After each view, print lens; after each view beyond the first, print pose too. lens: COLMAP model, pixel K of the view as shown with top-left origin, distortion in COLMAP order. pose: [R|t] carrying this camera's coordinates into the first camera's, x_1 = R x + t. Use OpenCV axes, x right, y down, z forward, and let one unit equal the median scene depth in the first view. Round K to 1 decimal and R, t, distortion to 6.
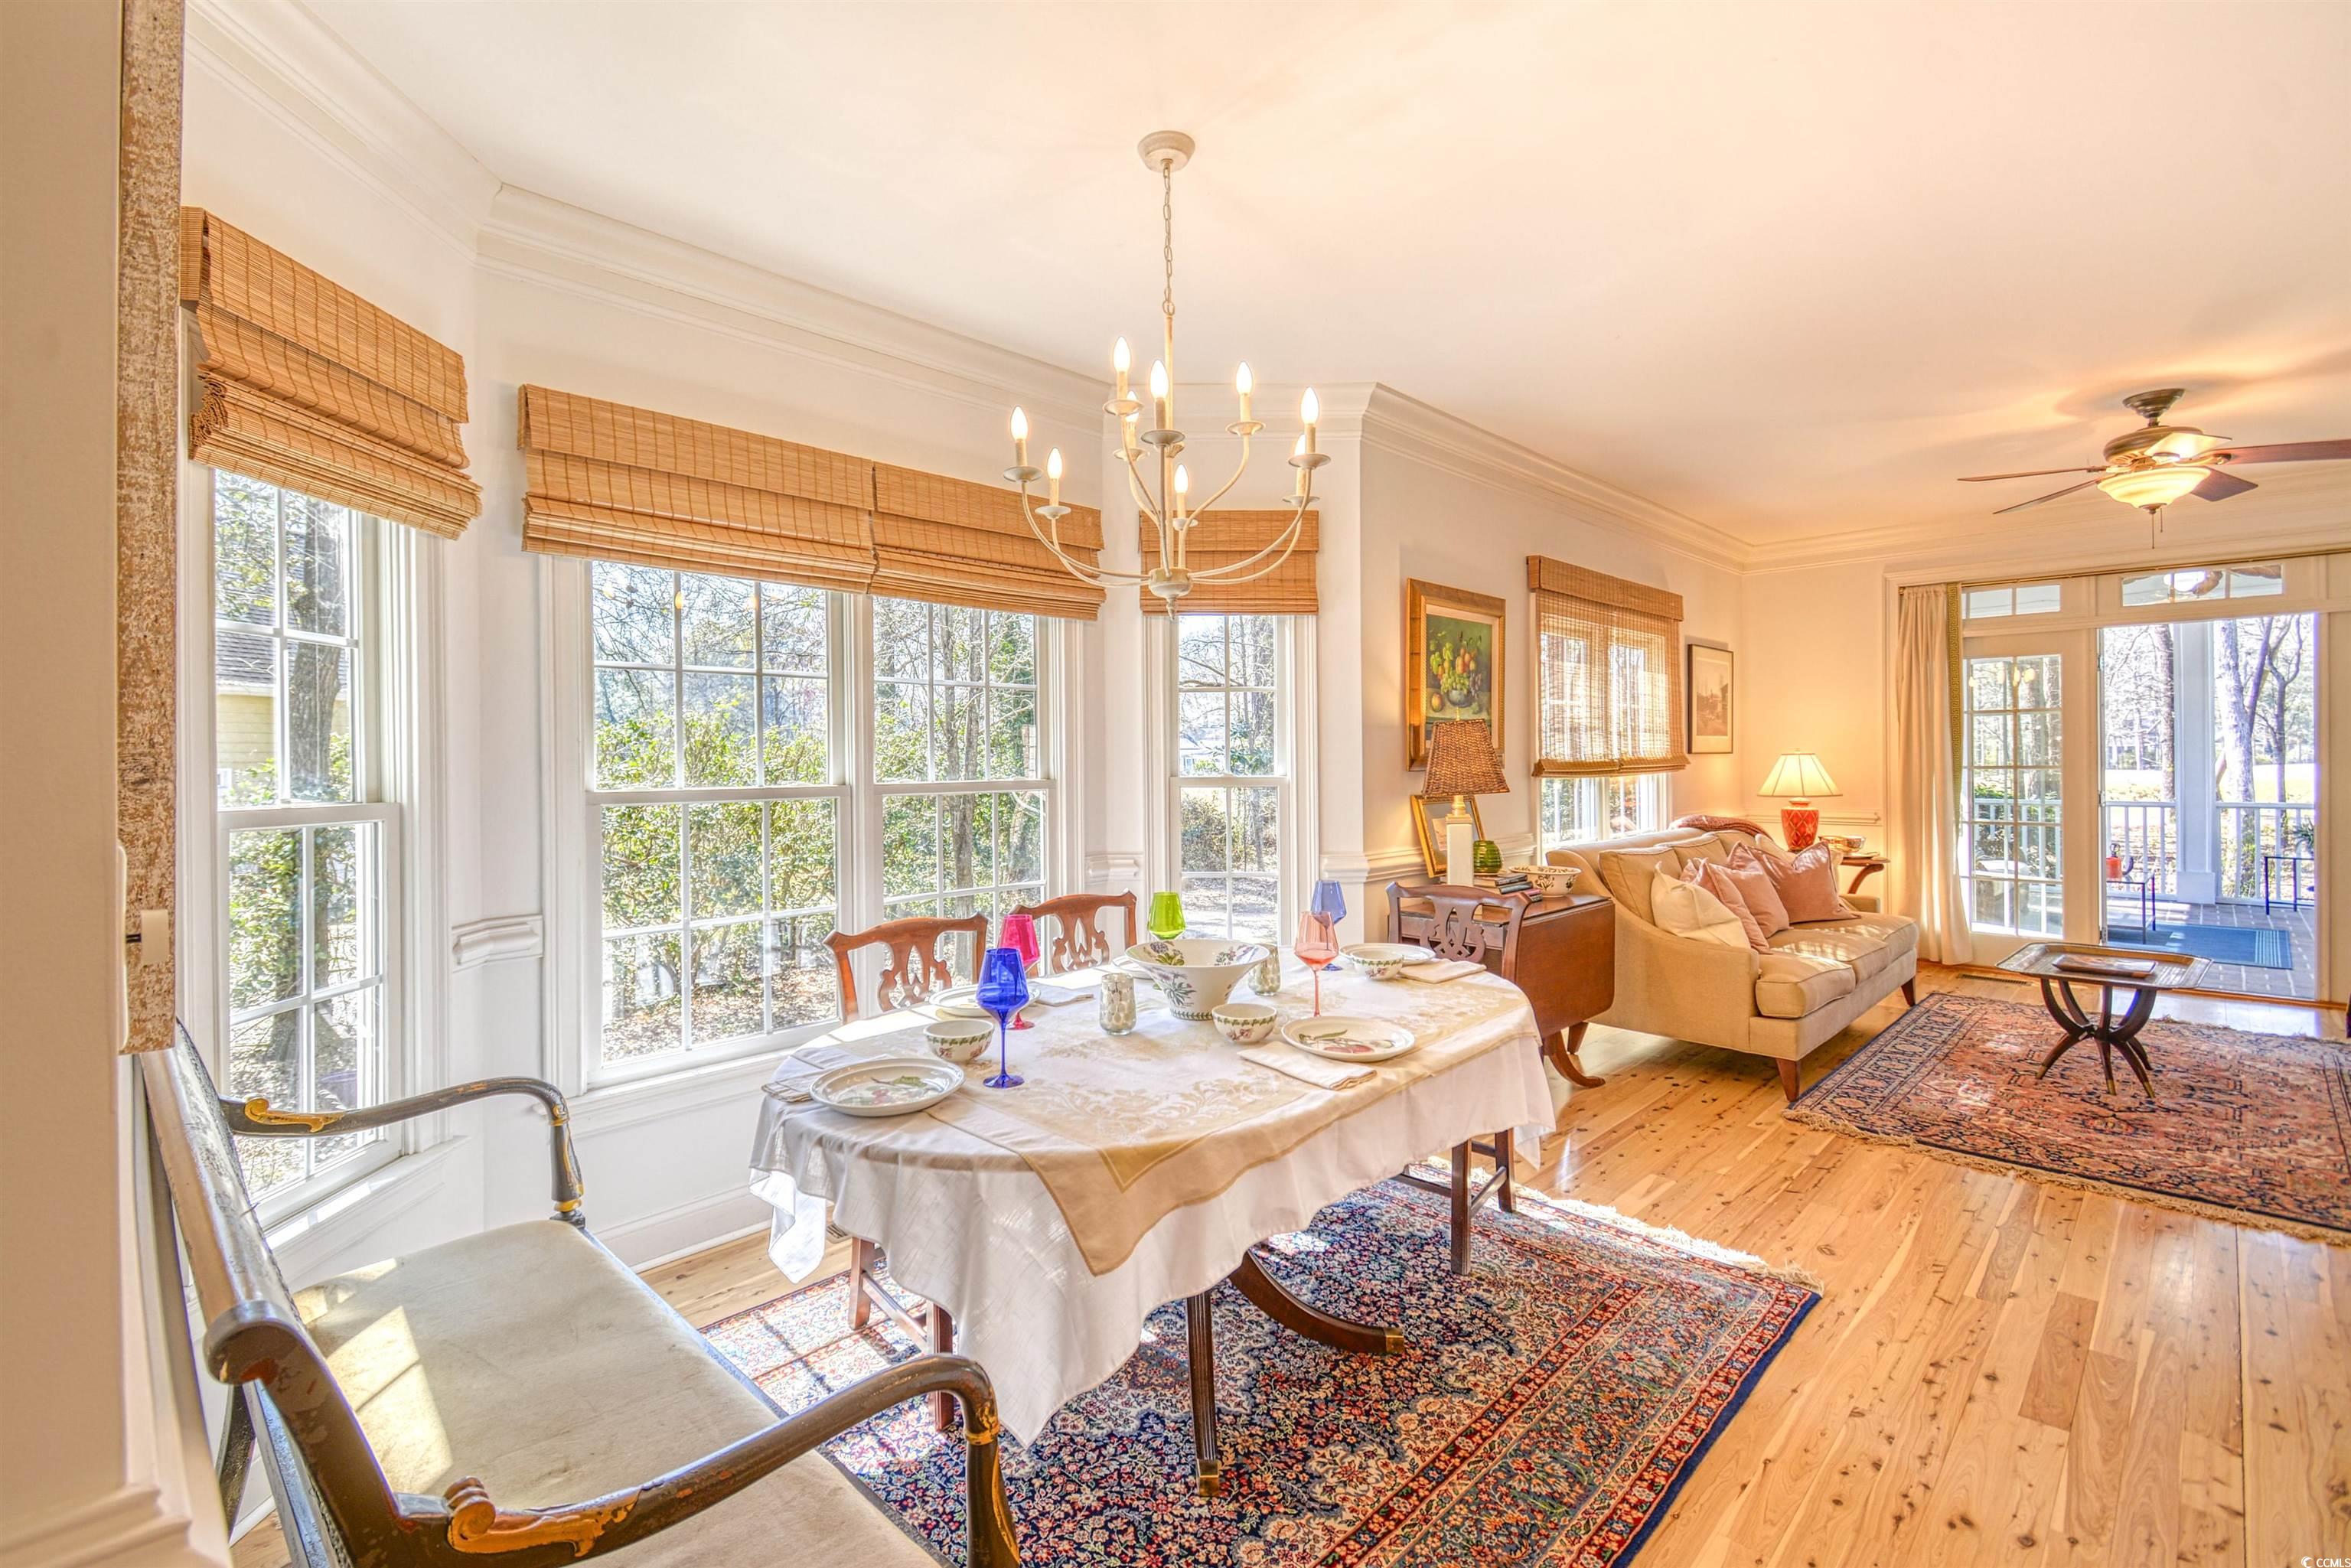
lens RADIAL K [[1070.3, 0, 1129.7], [0, 1070.3, 774.3], [0, 0, 1]] dist [0.009158, -0.018836]
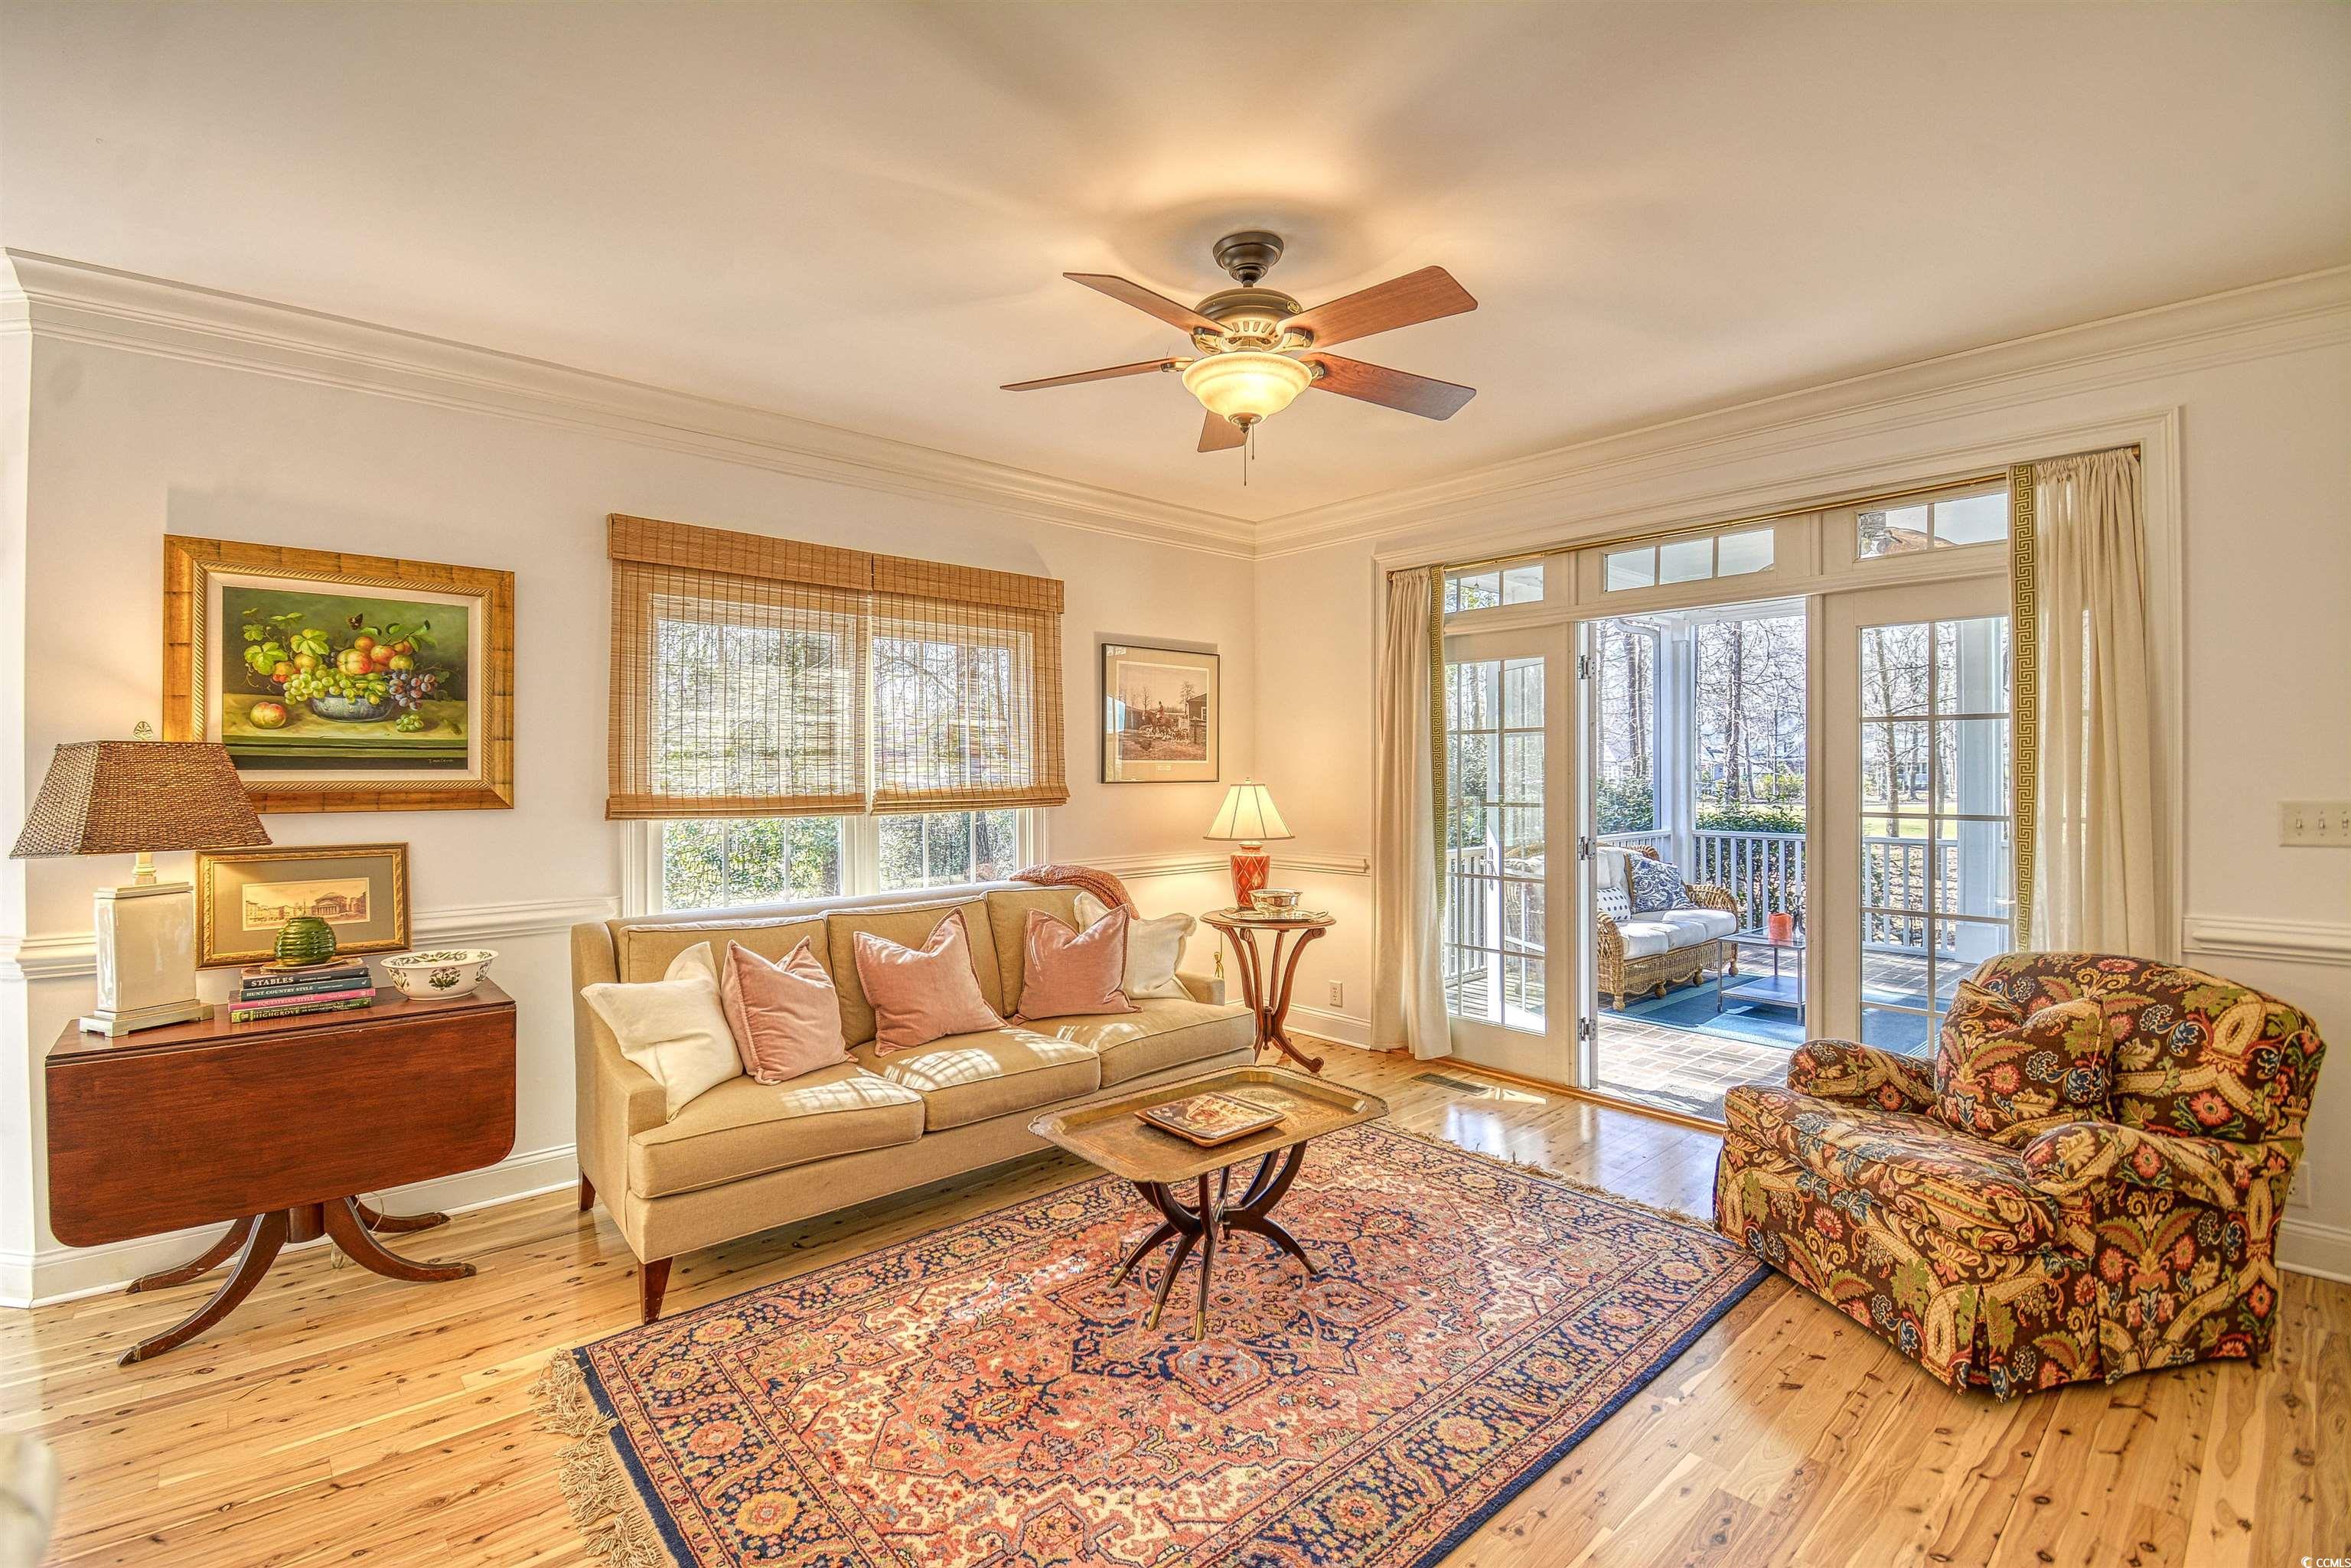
lens RADIAL K [[1051.2, 0, 1232.7], [0, 1051.2, 776.5], [0, 0, 1]] dist [0.000688, -0.017249]
pose [[0.999732, 0.005580, -0.022484, 0.725975], [-0.005817, 0.999928, -0.010451, -0.018586], [0.022424, 0.010579, 0.999693, 0.266928]]
